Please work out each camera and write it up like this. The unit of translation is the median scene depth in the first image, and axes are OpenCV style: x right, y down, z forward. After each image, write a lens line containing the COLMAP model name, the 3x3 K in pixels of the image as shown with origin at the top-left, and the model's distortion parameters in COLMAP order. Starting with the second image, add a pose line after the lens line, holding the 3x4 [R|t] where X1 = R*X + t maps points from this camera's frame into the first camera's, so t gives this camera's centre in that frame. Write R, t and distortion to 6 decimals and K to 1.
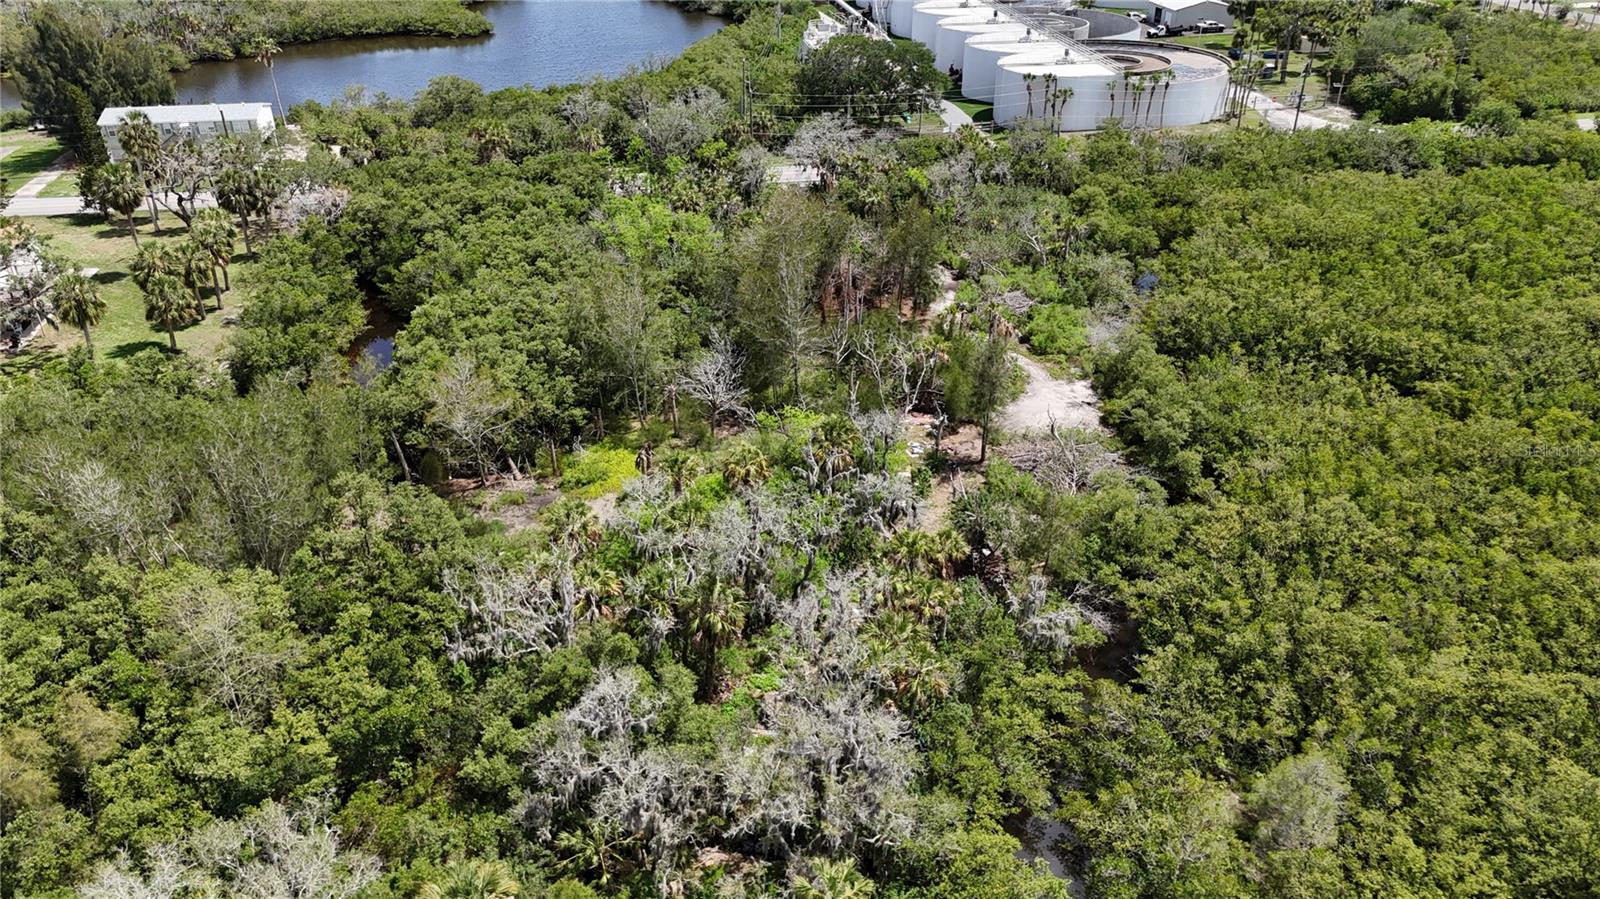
lens RADIAL K [[1126.5, 0, 800.0], [0, 1126.5, 449.5], [0, 0, 1]] dist [0.067735, -0.062733]
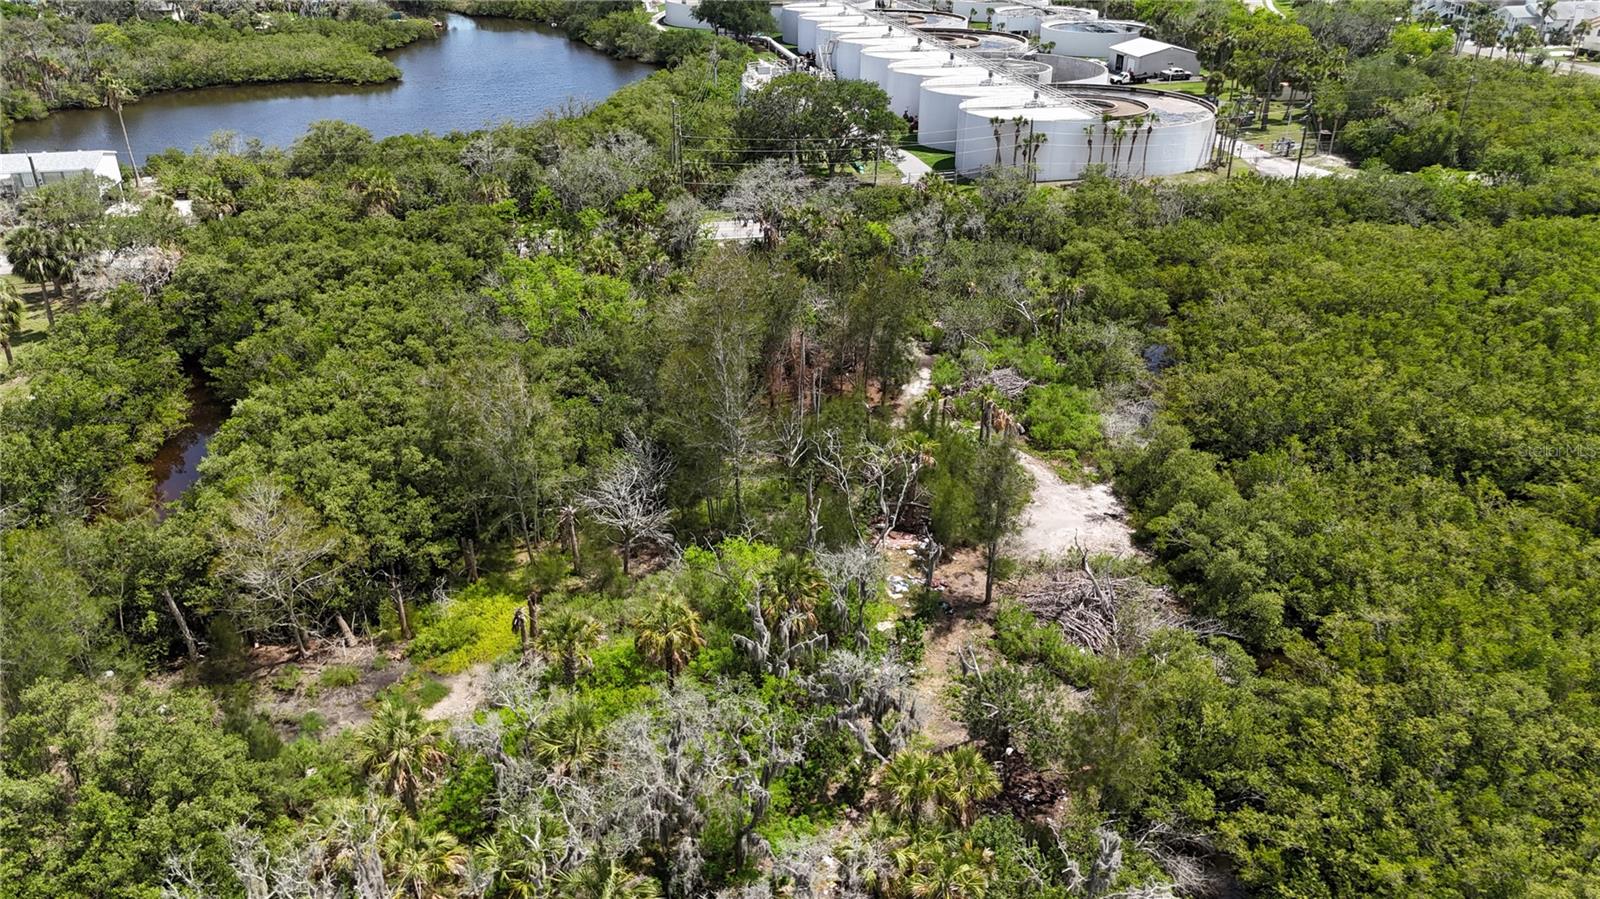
lens RADIAL K [[1126.5, 0, 800.0], [0, 1126.5, 449.5], [0, 0, 1]] dist [0.067735, -0.062733]
pose [[0.998719, -0.014748, 0.048411, 0.001924], [0.017137, 0.998637, -0.049298, -0.042062], [-0.047618, 0.050065, 0.997610, 0.187045]]
